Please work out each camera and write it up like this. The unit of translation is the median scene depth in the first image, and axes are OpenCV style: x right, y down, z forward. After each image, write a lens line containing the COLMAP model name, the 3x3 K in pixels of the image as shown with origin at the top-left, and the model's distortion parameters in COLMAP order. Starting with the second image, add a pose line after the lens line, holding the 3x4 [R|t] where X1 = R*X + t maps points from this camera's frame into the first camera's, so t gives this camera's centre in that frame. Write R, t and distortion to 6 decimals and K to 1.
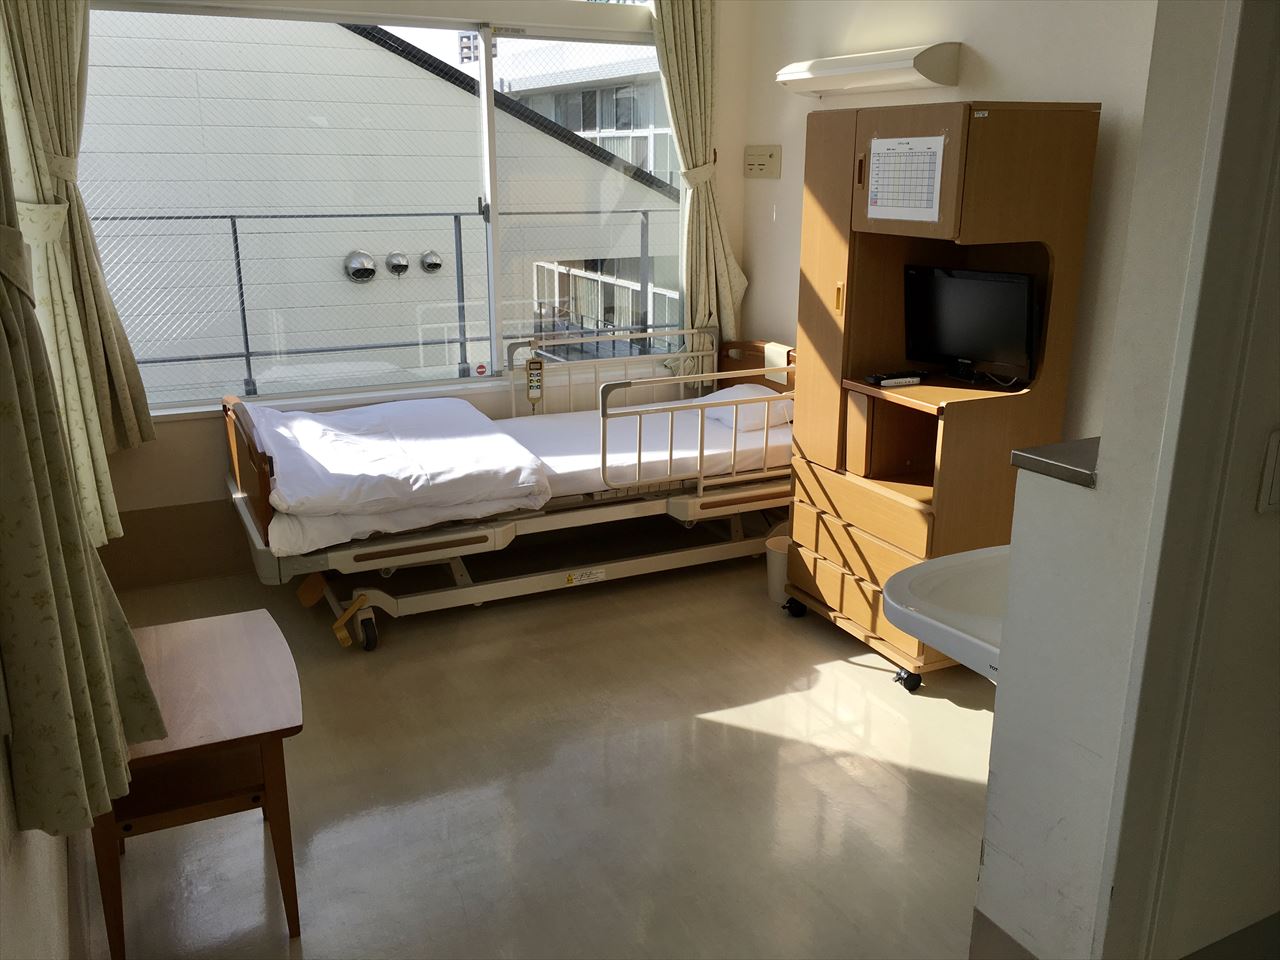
lens RADIAL K [[1087.9, 0, 639.7], [0, 1087.9, 479.8], [0, 0, 1]] dist [0.058255, -0.002791]
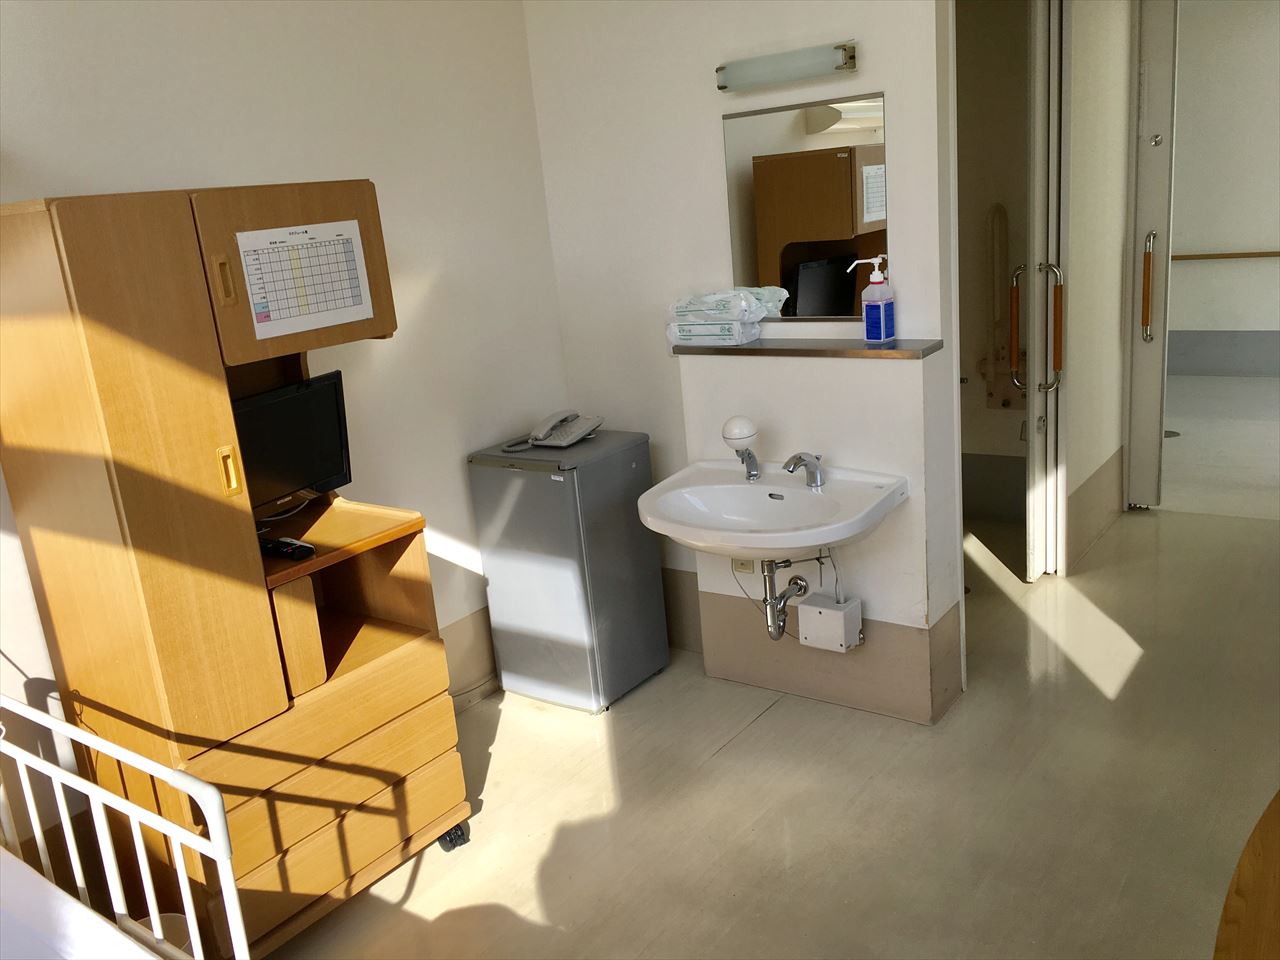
lens RADIAL K [[1087.9, 0, 639.7], [0, 1087.9, 479.8], [0, 0, 1]] dist [0.058255, -0.002791]
pose [[-0.451876, -0.186012, 0.872472, -0.526156], [0.343123, 0.866539, 0.362460, -0.327061], [-0.823452, 0.463153, -0.327743, 1.051089]]
